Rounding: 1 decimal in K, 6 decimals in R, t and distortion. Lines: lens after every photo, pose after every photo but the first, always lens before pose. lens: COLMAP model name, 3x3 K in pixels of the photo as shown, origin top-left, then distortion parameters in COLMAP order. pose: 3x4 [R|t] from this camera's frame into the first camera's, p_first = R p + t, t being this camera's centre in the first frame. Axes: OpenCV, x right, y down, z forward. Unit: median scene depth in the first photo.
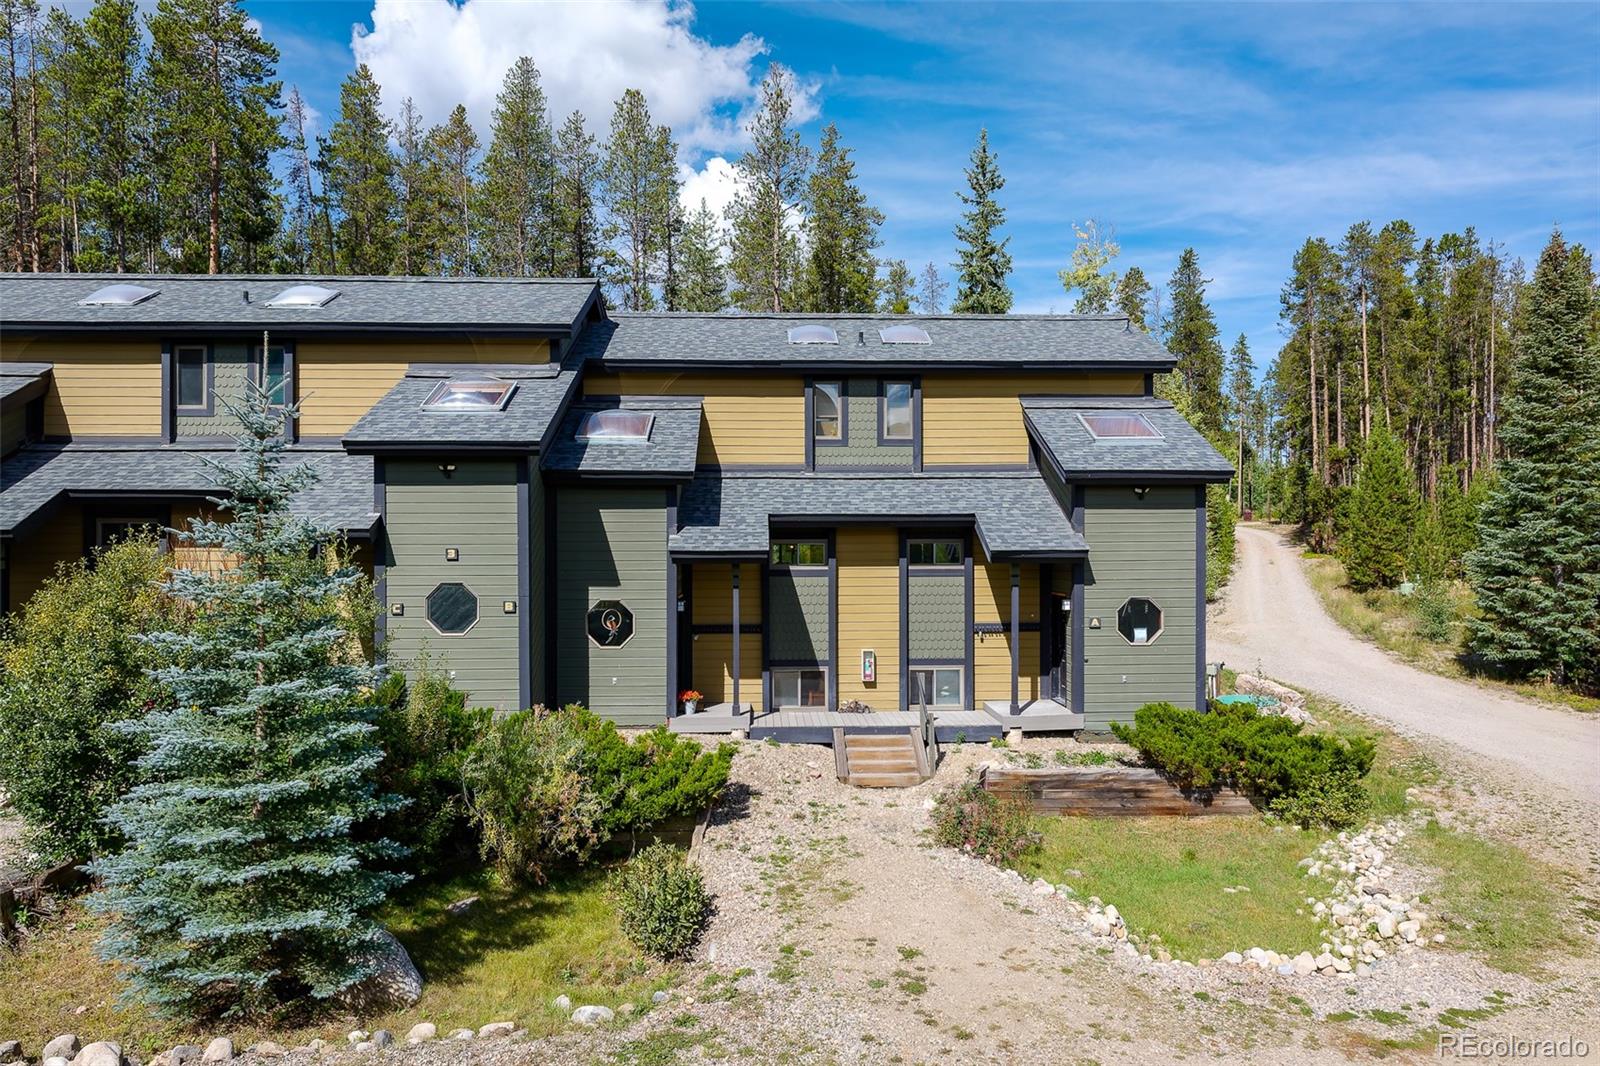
lens RADIAL K [[1111.7, 0, 757.3], [0, 1111.7, 545.1], [0, 0, 1]] dist [0.012160, 0.010040]
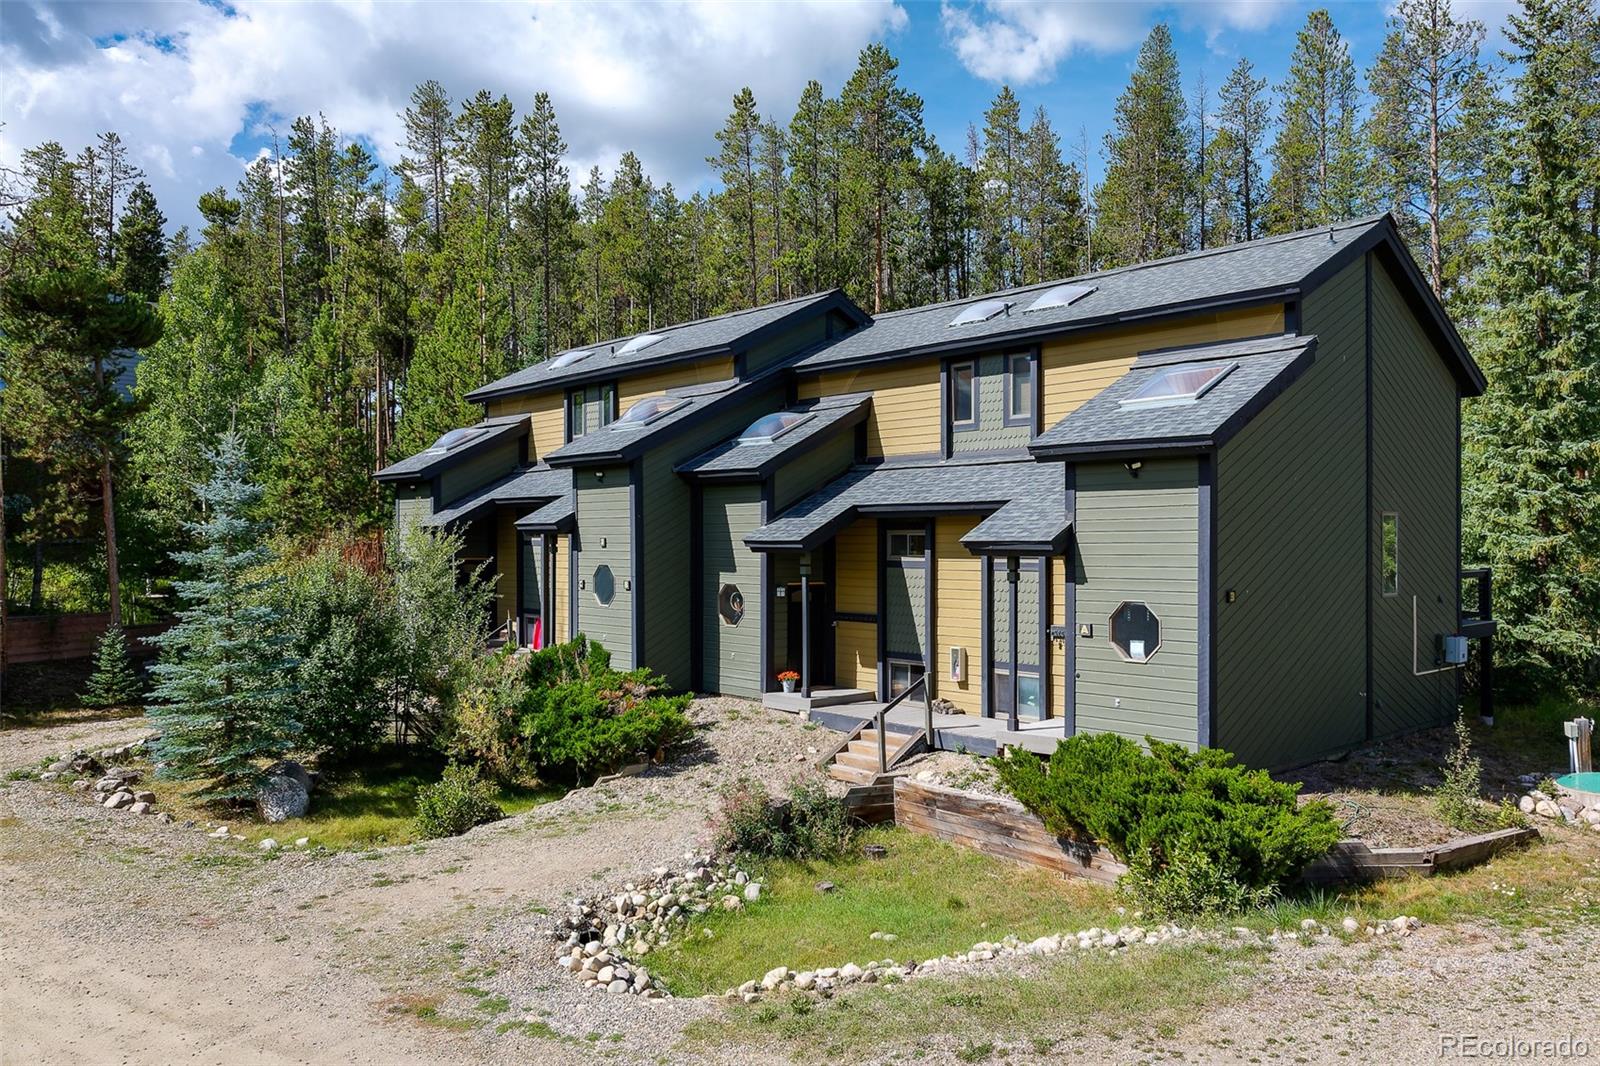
lens RADIAL K [[1111.7, 0, 751.7], [0, 1111.7, 553.5], [0, 0, 1]] dist [0.012160, 0.010040]
pose [[0.660456, 0.012726, -0.750757, 0.726842], [-0.012548, 0.999904, 0.005911, 0.012018], [0.750760, 0.005517, 0.660552, 0.270979]]
